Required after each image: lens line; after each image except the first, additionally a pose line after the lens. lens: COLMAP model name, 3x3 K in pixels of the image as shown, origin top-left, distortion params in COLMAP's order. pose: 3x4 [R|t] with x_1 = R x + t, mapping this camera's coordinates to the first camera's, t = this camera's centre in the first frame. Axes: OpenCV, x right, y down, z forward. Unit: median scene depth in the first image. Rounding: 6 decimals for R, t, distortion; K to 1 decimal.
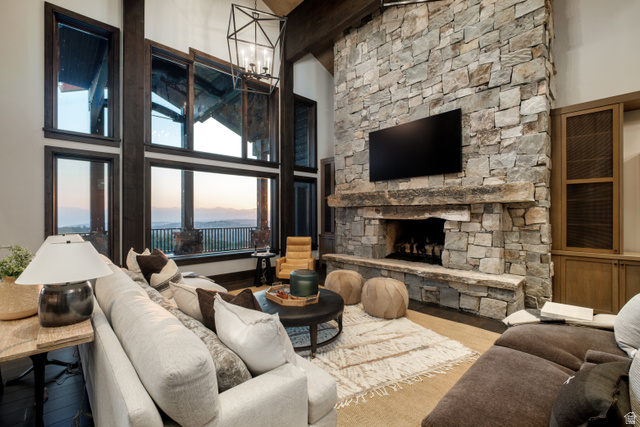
lens RADIAL K [[282.2, 0, 320.0], [0, 282.2, 213.5], [0, 0, 1]] dist [0.001226, 0.000085]
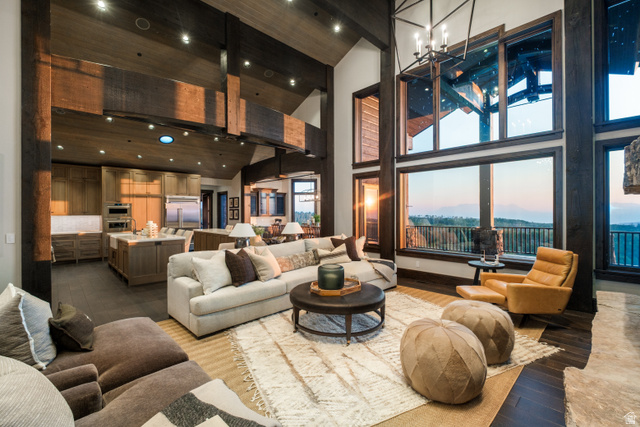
lens RADIAL K [[282.2, 0, 320.0], [0, 282.2, 213.5], [0, 0, 1]] dist [0.001226, 0.000085]
pose [[0.009126, 0.007650, -0.999929, 0.829238], [0.007138, 0.999945, 0.007715, -0.002550], [0.999933, -0.007208, 0.009071, 0.773288]]
